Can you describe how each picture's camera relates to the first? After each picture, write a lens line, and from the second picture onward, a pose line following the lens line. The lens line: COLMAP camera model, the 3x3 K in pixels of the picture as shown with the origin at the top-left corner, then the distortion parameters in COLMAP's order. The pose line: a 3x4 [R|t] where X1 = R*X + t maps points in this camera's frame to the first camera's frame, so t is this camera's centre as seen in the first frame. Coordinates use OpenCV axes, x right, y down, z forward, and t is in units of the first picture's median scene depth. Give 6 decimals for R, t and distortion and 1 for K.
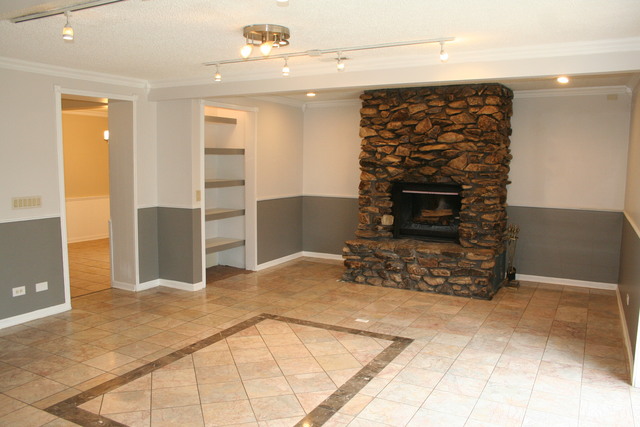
lens RADIAL K [[538.1, 0, 322.6], [0, 538.1, 215.3], [0, 0, 1]] dist [-0.133106, 0.098399]
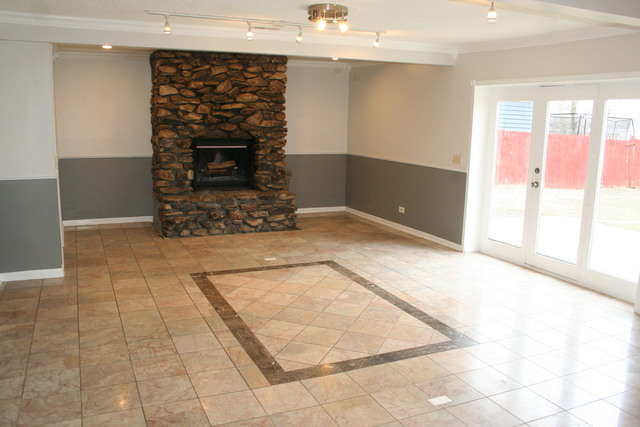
lens RADIAL K [[538.1, 0, 320.1], [0, 538.1, 214.3], [0, 0, 1]] dist [-0.133106, 0.098399]
pose [[0.609230, -0.138082, 0.780879, -0.759414], [0.070646, 0.990258, 0.119990, -0.030421], [-0.789841, -0.017936, 0.613050, 0.209365]]
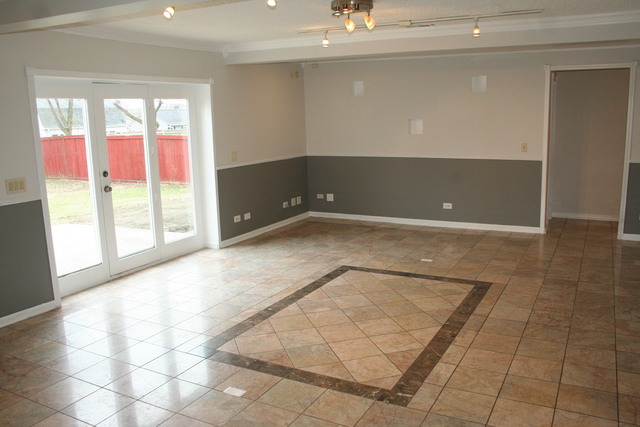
lens RADIAL K [[538.1, 0, 323.2], [0, 538.1, 217.2], [0, 0, 1]] dist [-0.133106, 0.098399]
pose [[-0.999936, 0.009344, 0.006315, -0.032929], [0.010772, 0.957159, 0.289361, -0.168262], [-0.003340, 0.289411, -0.957199, 1.535063]]
